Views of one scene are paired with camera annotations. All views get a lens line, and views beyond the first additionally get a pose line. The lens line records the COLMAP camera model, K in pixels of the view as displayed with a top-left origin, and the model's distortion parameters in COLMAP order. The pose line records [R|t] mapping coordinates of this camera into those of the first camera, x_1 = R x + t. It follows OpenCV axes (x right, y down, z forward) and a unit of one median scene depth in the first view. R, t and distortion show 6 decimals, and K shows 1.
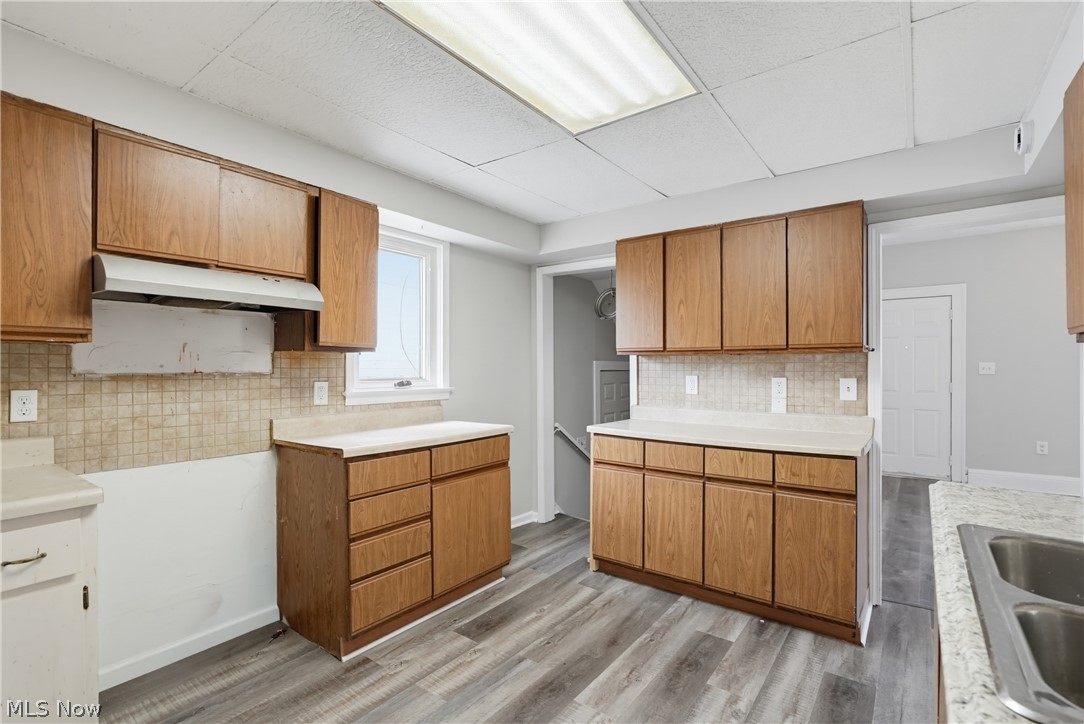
lens RADIAL K [[492.5, 0, 531.0], [0, 492.5, 364.0], [0, 0, 1]] dist [-0.007390, 0.001422]
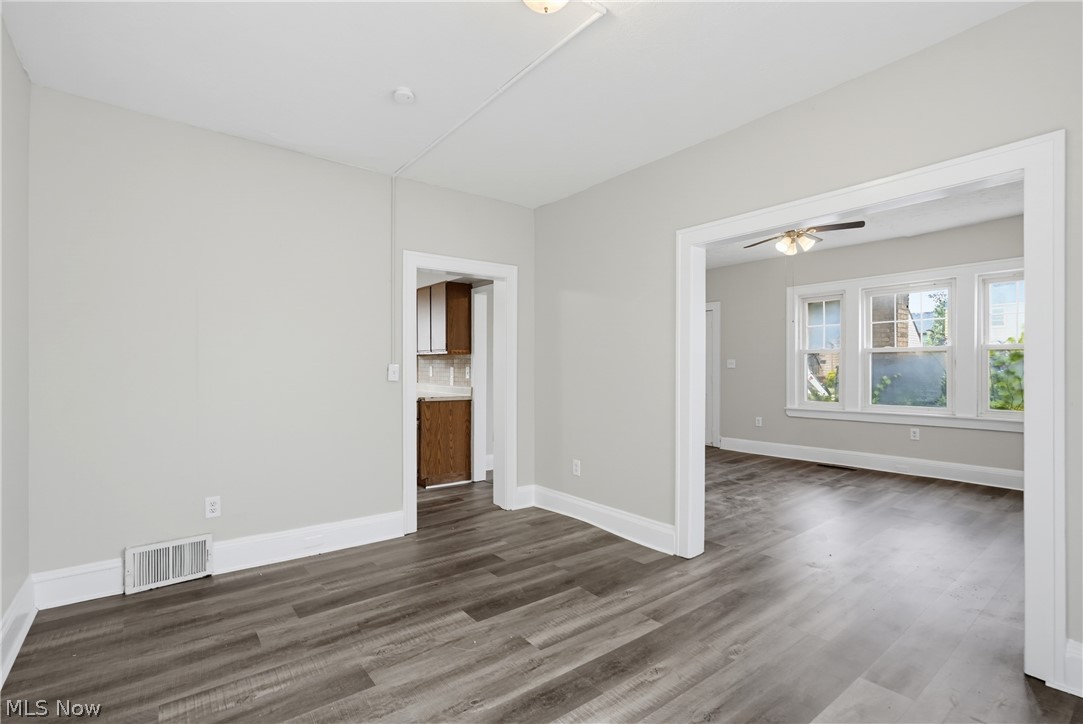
lens RADIAL K [[492.0, 0, 534.5], [0, 492.0, 367.4], [0, 0, 1]] dist [-0.007390, 0.001422]
pose [[0.972561, 0.000710, -0.232646, 1.544068], [0.000271, 0.999991, 0.004185, 0.028644], [0.232647, -0.004133, 0.972552, -0.973023]]
